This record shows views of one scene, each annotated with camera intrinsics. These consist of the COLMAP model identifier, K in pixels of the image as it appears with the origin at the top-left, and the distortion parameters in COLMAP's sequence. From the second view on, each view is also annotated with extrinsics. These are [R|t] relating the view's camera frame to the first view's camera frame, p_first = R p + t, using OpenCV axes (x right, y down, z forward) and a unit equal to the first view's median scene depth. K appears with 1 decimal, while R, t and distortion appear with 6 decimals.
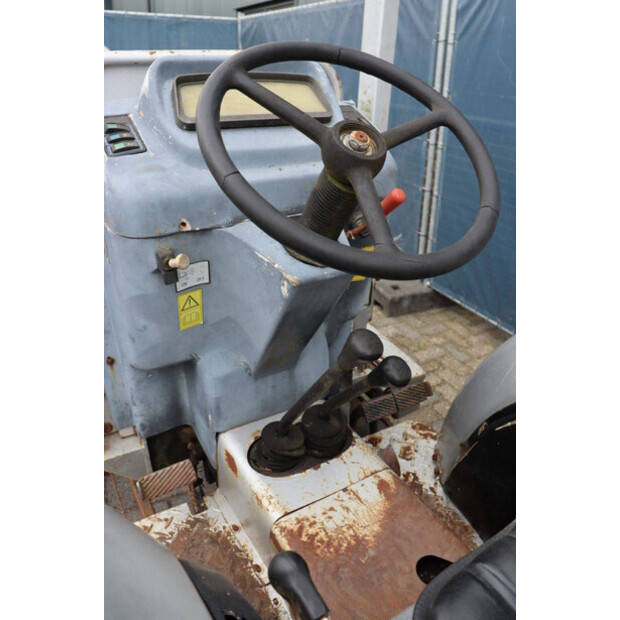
lens RADIAL K [[503.8, 0, 308.5], [0, 503.8, 300.5], [0, 0, 1]] dist [-0.171287, 0.142661]
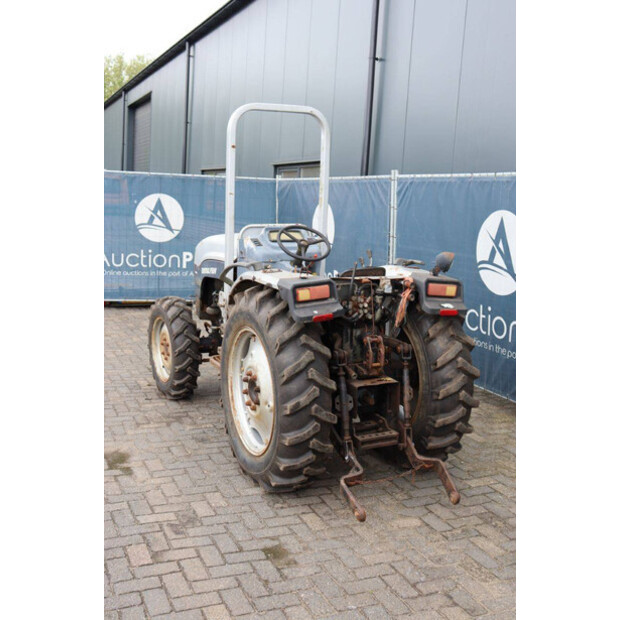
lens RADIAL K [[728.0, 0, 312.2], [0, 728.0, 310.6], [0, 0, 1]] dist [-0.047276, 0.237916]
pose [[0.997697, 0.012772, -0.066613, 0.531223], [-0.031806, 0.955534, -0.293162, 2.000061], [0.059906, 0.294605, 0.953739, -4.696797]]
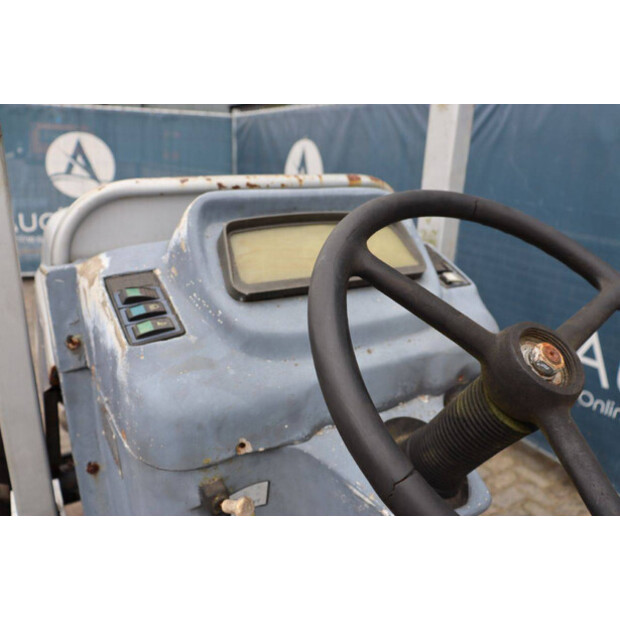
lens RADIAL K [[496.7, 0, 322.4], [0, 496.7, 309.1], [0, 0, 1]] dist [-0.131776, 0.006477]
pose [[0.997838, 0.000548, 0.065716, -0.157059], [0.008956, 0.989503, -0.144235, -0.201951], [-0.065105, 0.144512, 0.987359, 0.260484]]
